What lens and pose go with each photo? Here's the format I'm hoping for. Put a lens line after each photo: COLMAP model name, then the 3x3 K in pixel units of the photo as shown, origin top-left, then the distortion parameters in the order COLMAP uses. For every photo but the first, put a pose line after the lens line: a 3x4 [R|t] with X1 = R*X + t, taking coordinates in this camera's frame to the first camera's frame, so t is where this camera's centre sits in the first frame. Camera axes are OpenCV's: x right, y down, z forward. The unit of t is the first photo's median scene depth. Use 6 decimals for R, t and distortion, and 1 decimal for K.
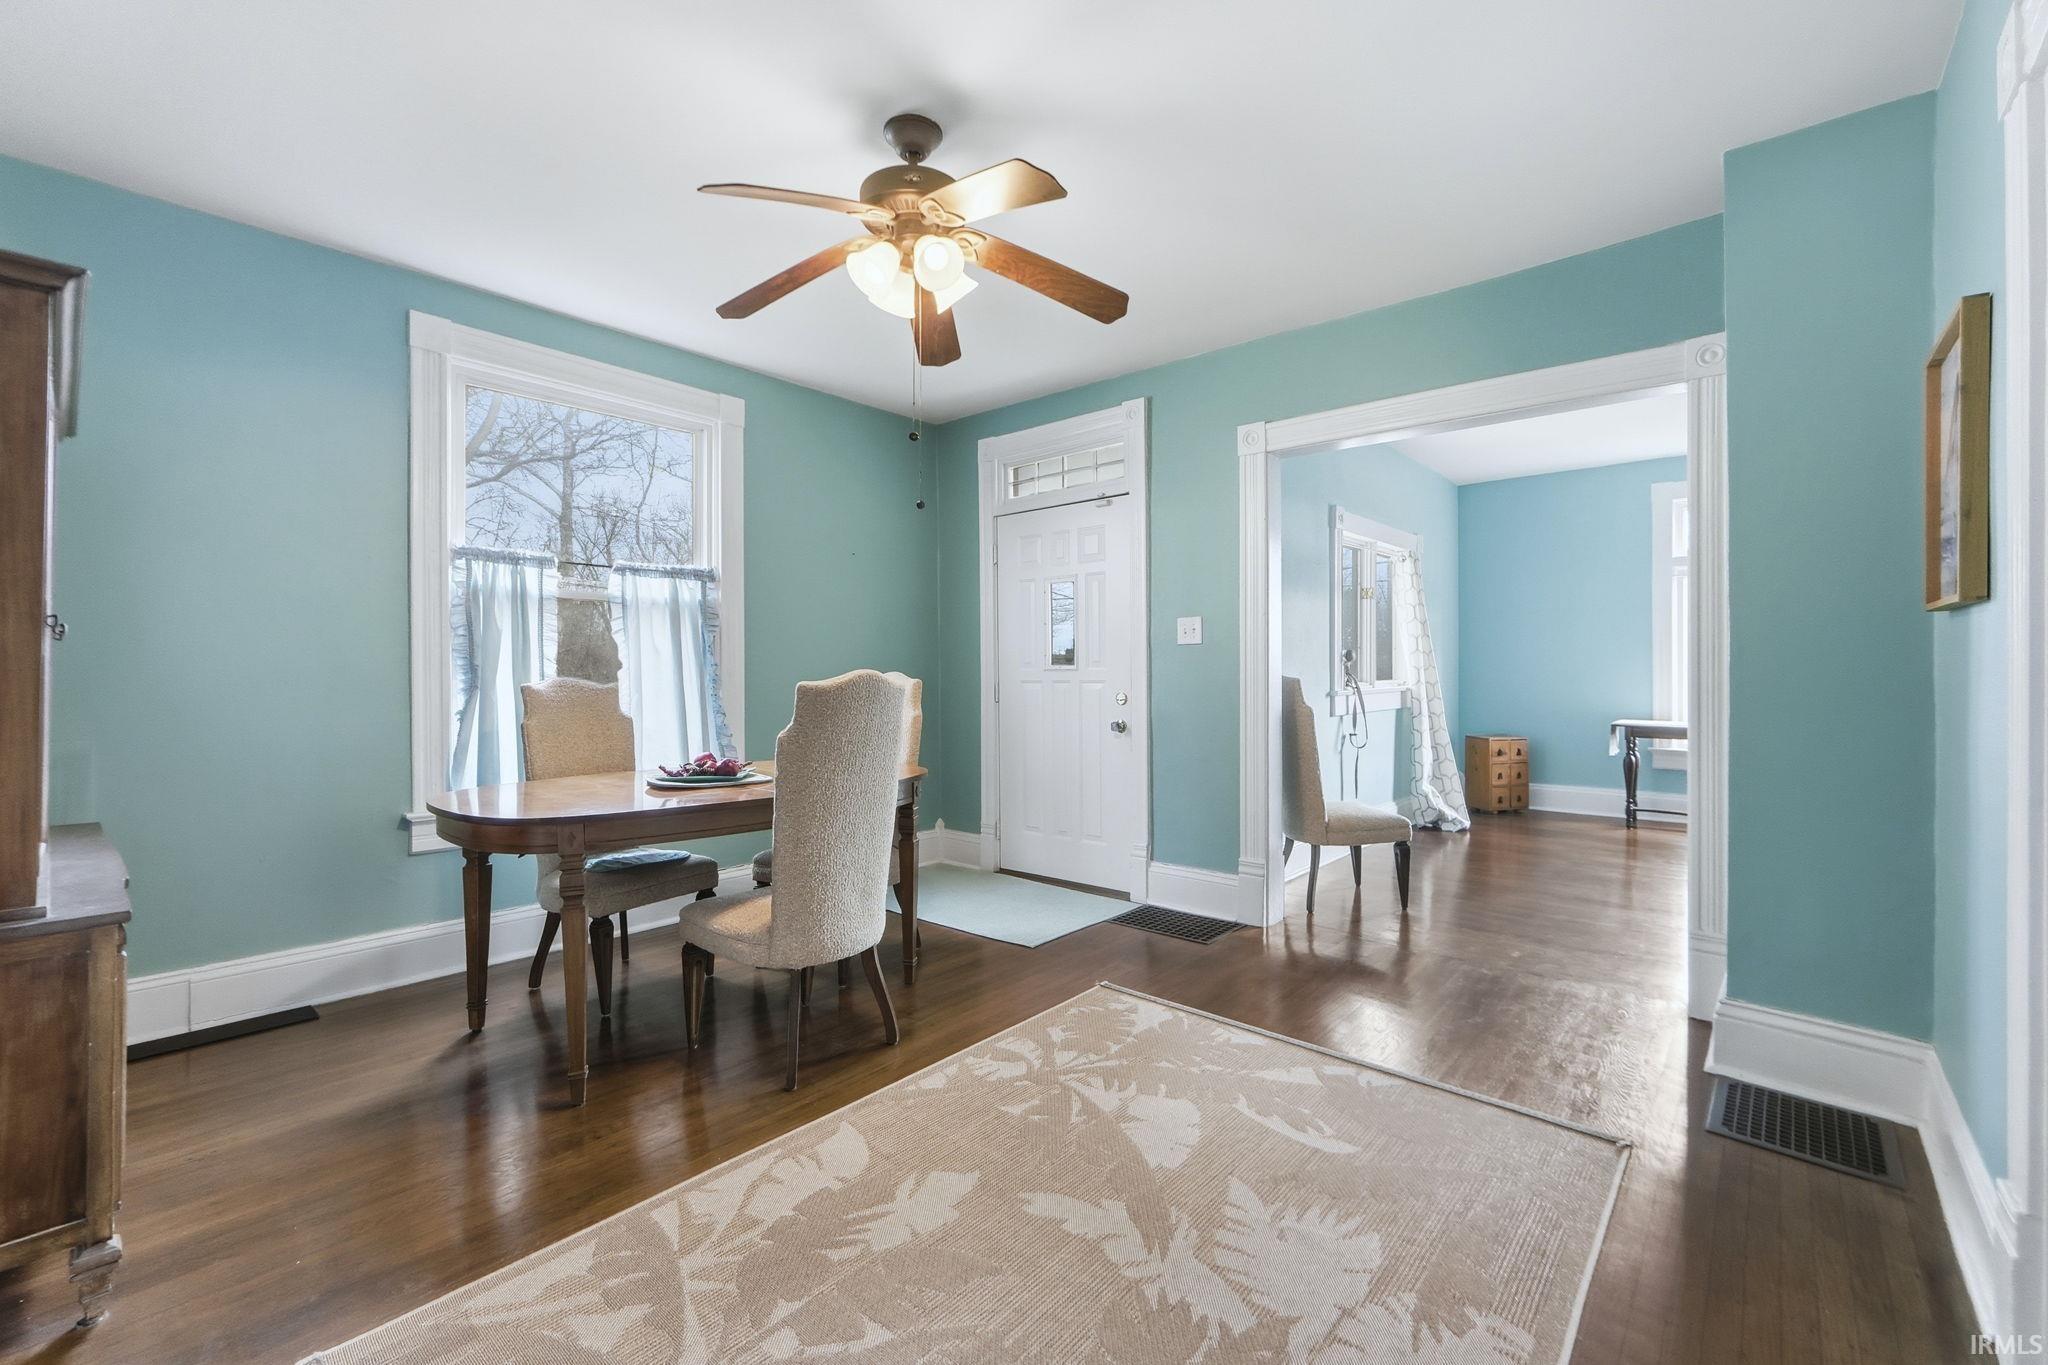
lens RADIAL K [[856.0, 0, 1018.2], [0, 856.0, 672.1], [0, 0, 1]] dist [0.002595, 0.000541]
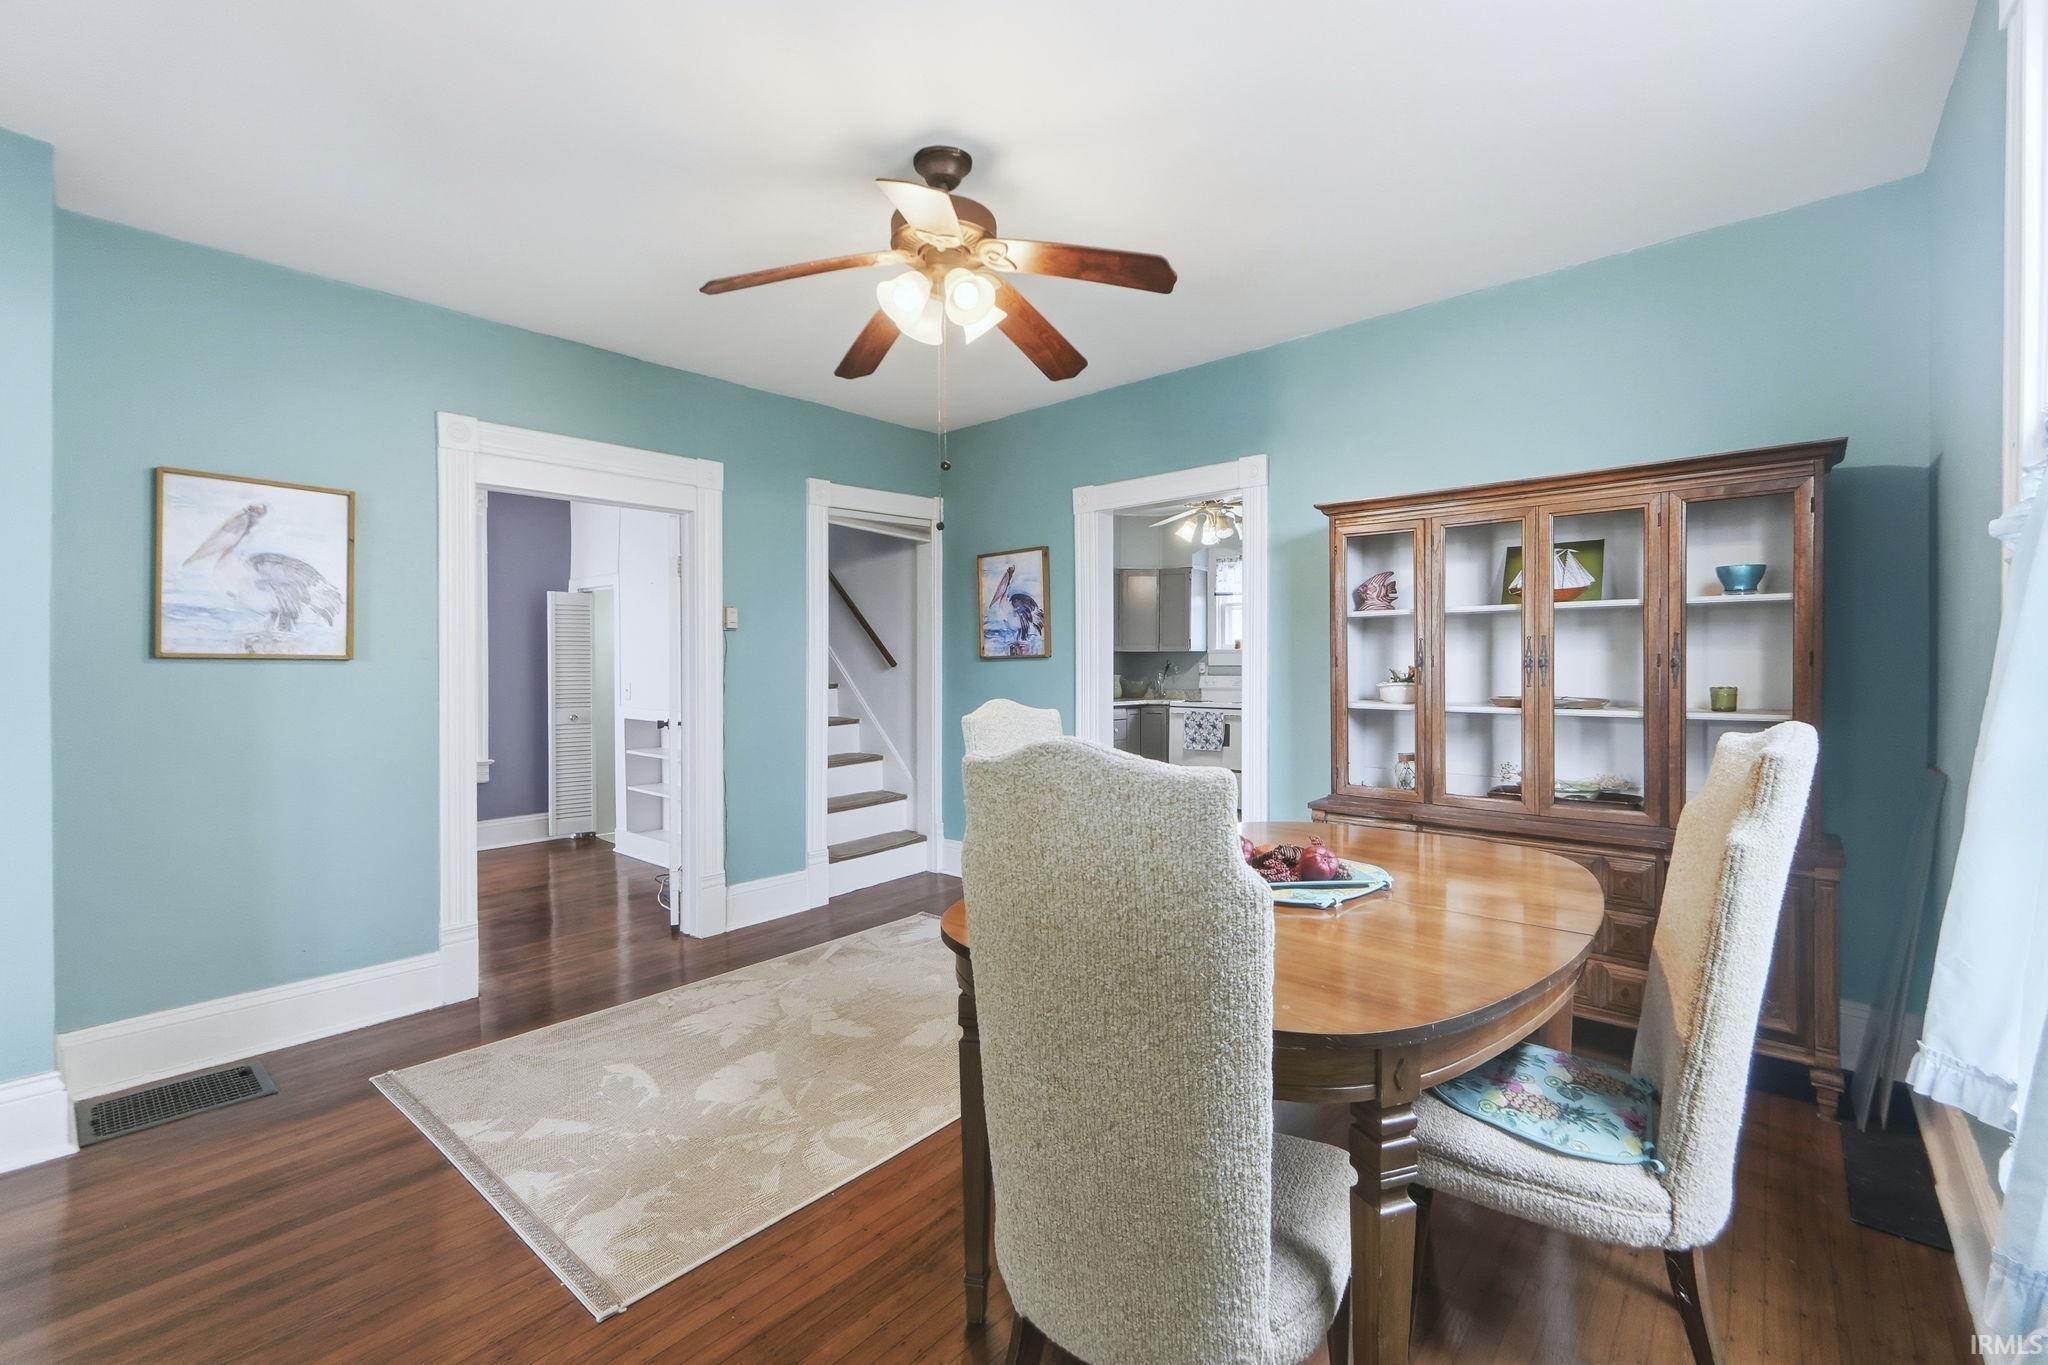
lens RADIAL K [[880.5, 0, 1029.8], [0, 880.5, 671.0], [0, 0, 1]] dist [0.002058, 0.000519]
pose [[-0.999837, 0.006238, -0.016930, -0.147189], [0.006140, 0.999964, 0.005863, -0.030773], [0.016966, 0.005759, -0.999839, 1.495876]]
